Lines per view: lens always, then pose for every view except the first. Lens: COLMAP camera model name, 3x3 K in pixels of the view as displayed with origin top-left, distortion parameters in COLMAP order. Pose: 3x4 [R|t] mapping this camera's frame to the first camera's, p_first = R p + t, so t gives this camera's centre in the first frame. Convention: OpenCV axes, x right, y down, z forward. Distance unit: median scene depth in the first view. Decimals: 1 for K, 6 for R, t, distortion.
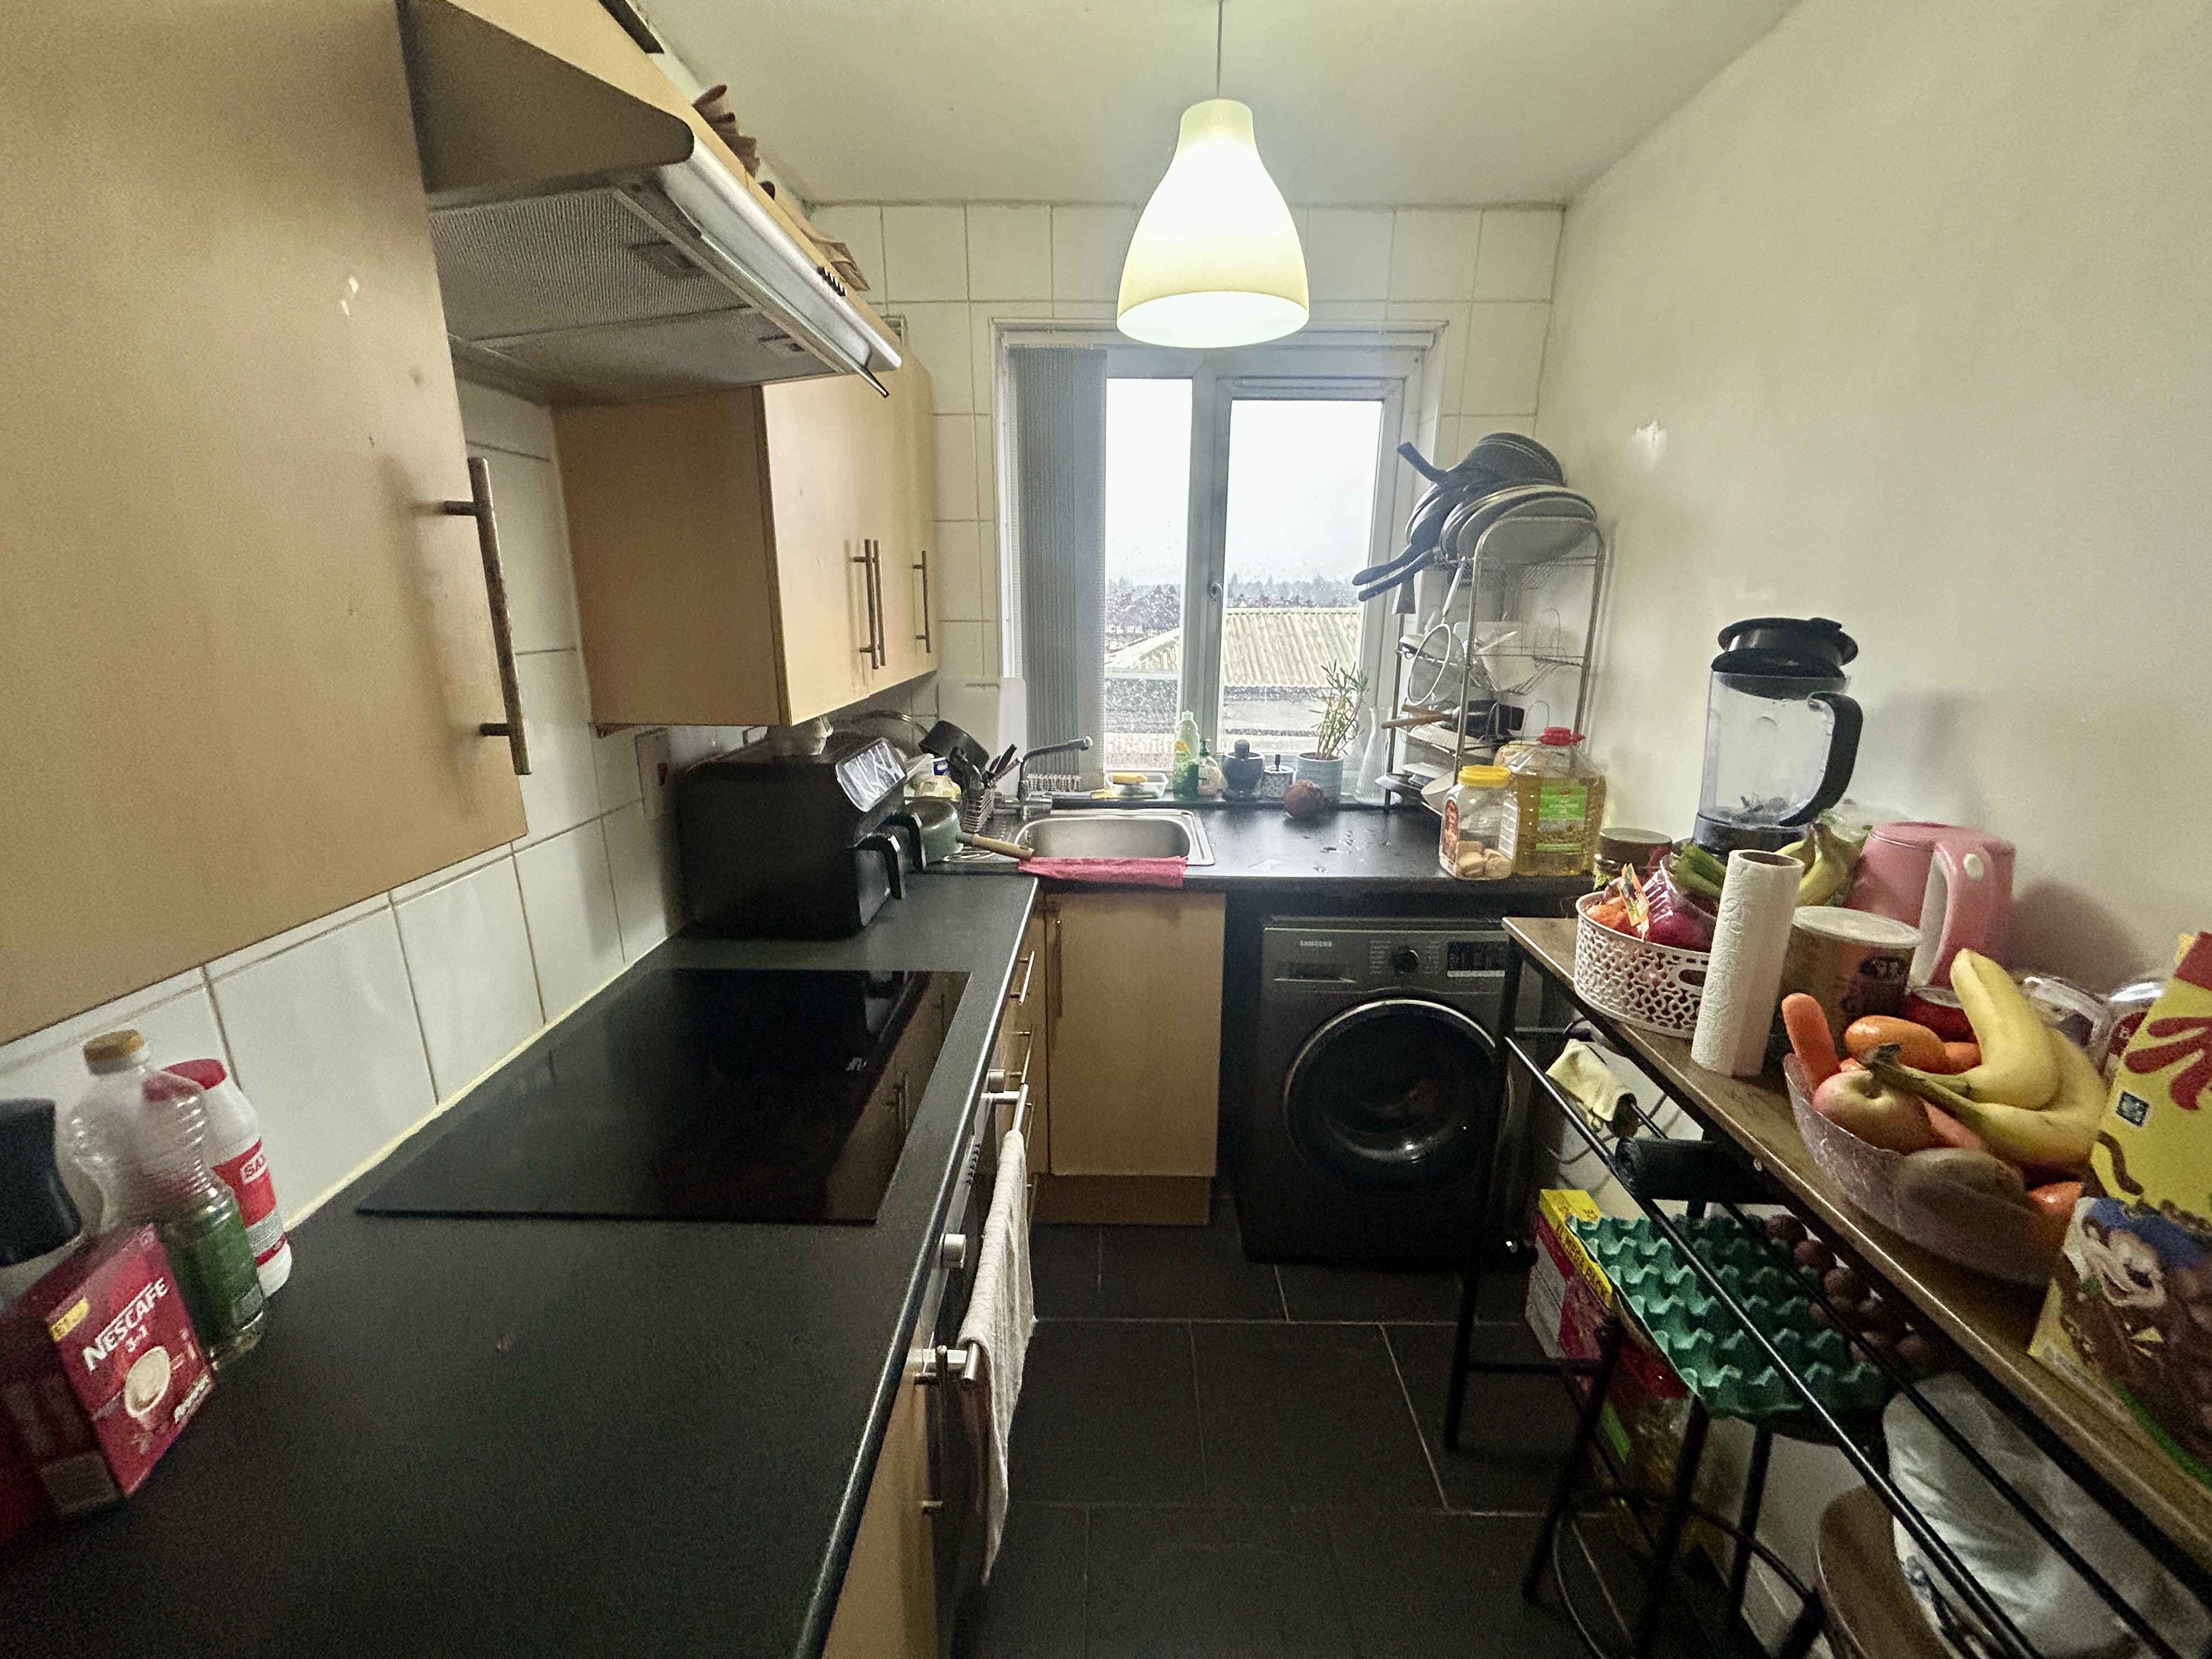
lens RADIAL K [[893.4, 0, 1107.6], [0, 893.4, 828.1], [0, 0, 1]] dist [-0.000281, 0.000420]
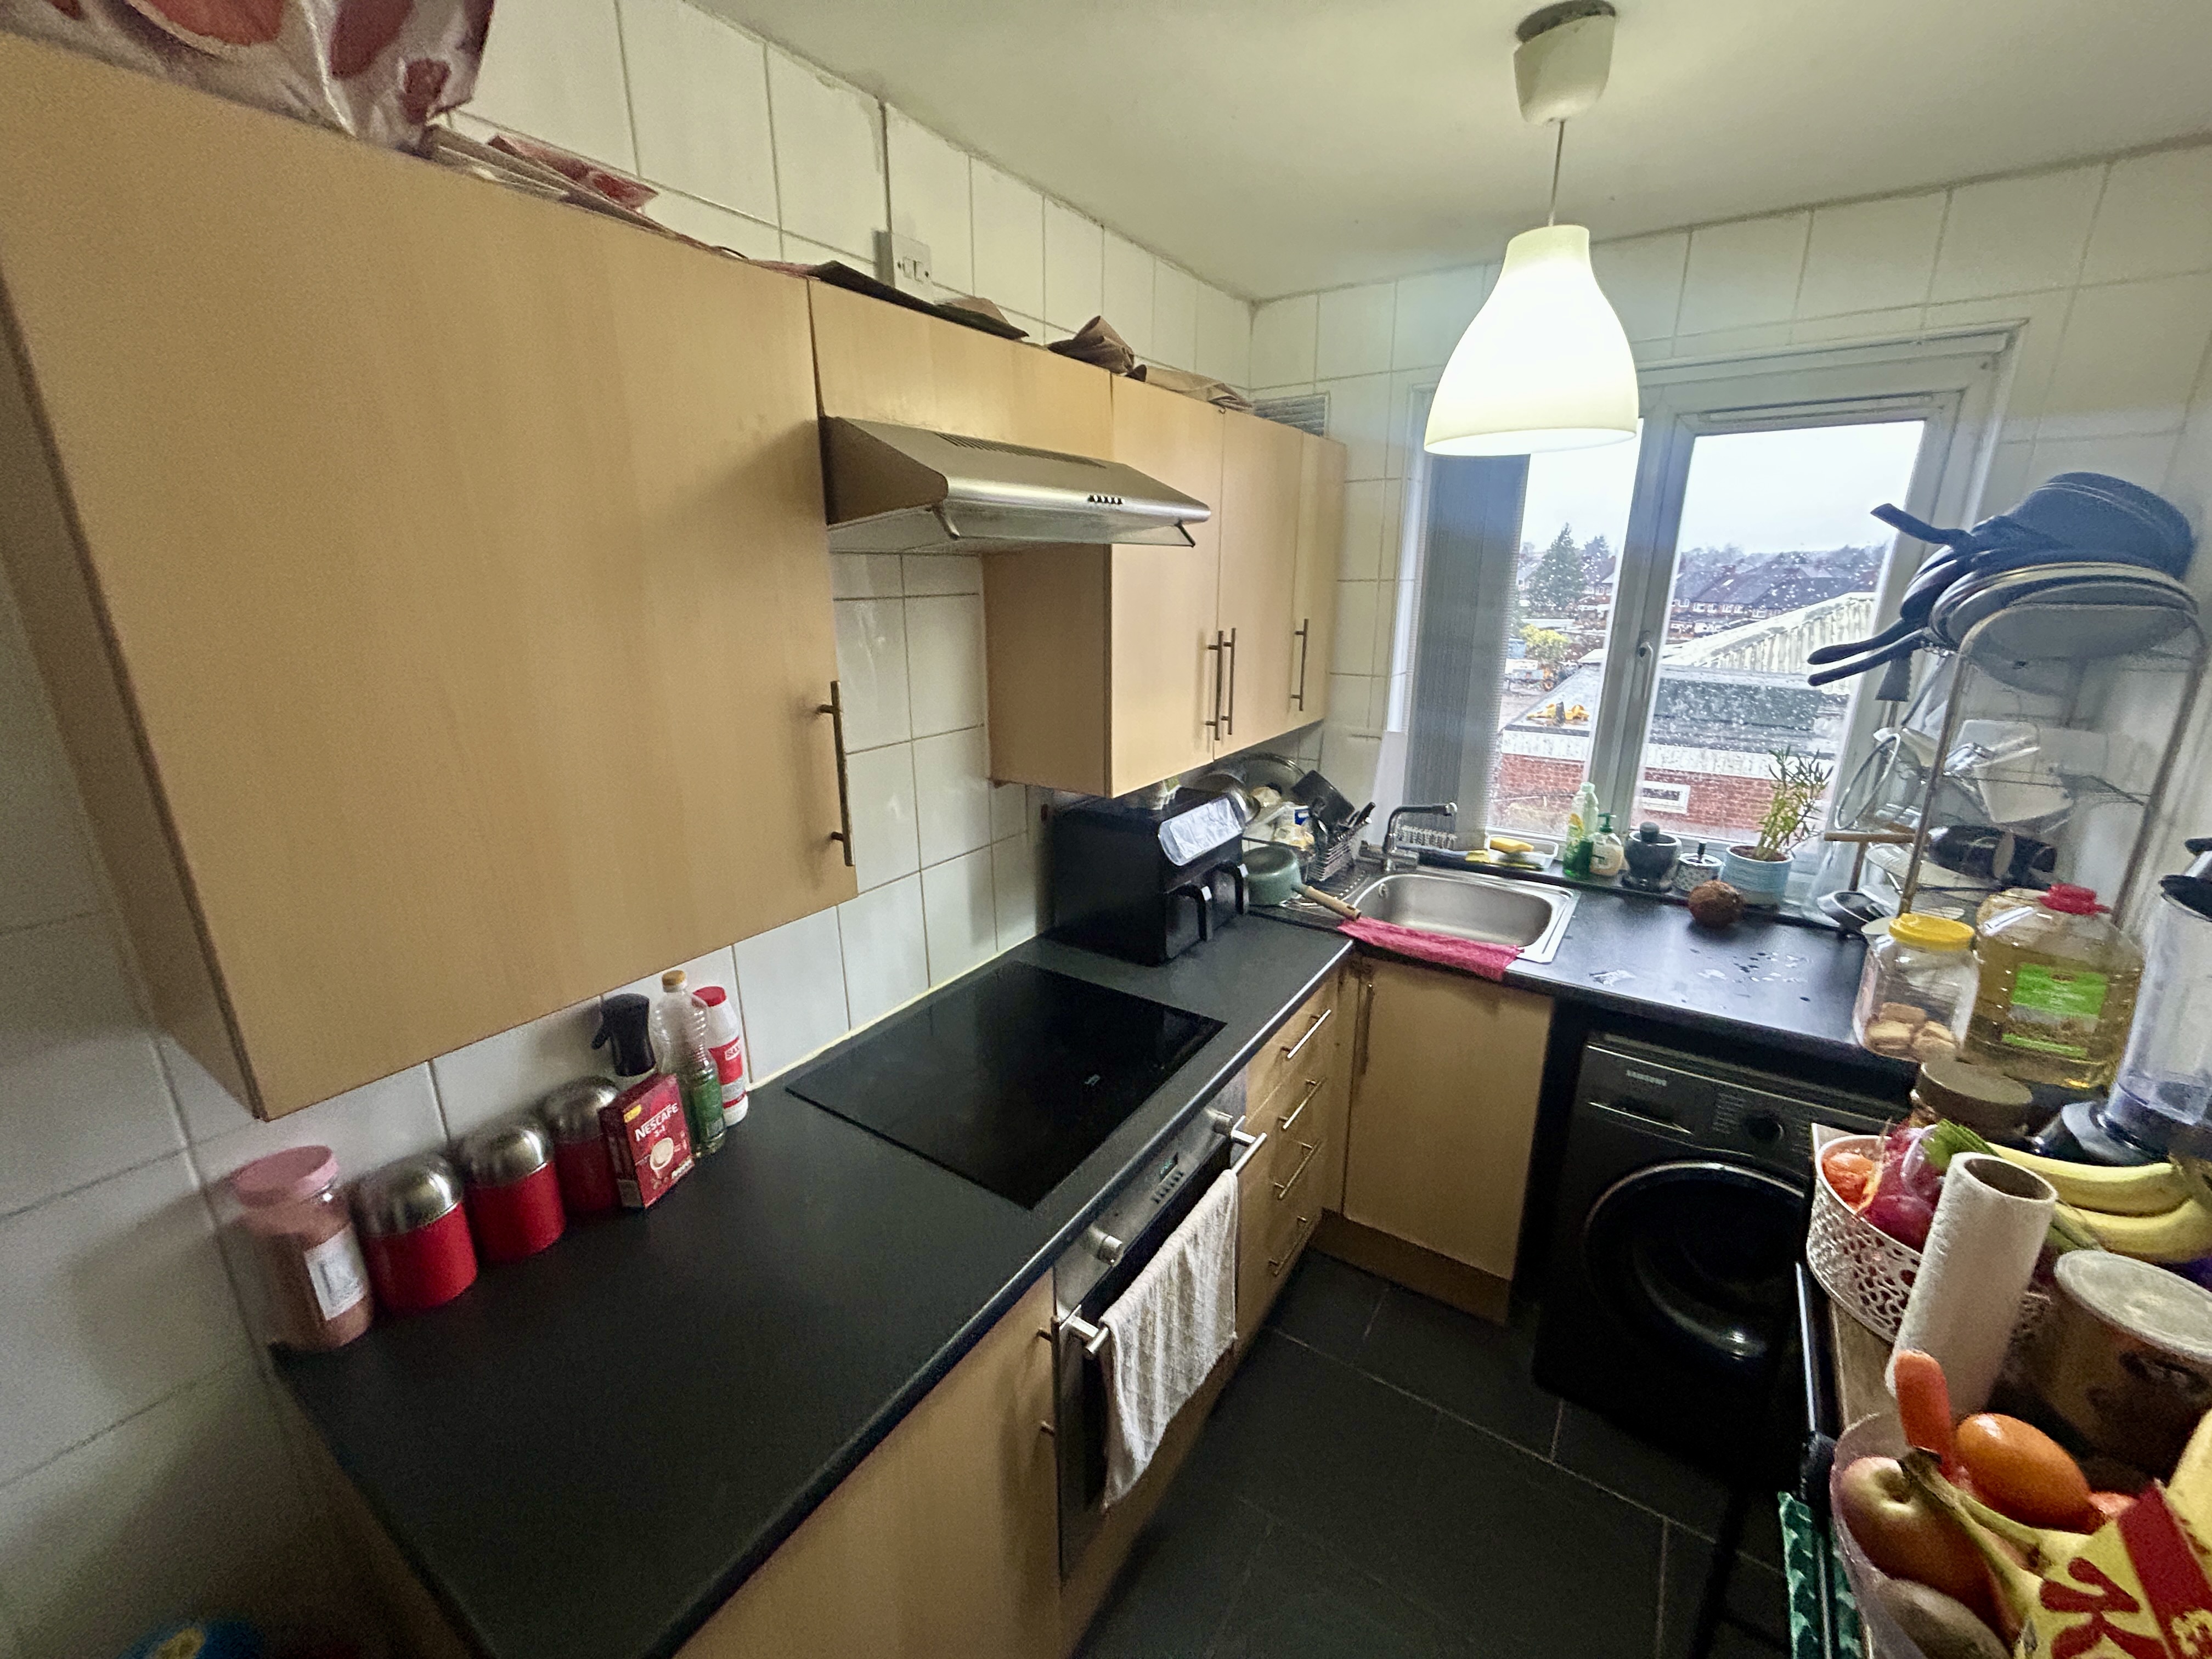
lens RADIAL K [[893.4, 0, 1110.3], [0, 893.4, 832.3], [0, 0, 1]] dist [-0.000281, 0.000420]
pose [[0.840565, 0.145702, -0.521748, 0.242704], [-0.127861, 0.989299, 0.070278, -0.123225], [0.526405, 0.007638, 0.850200, -0.053127]]
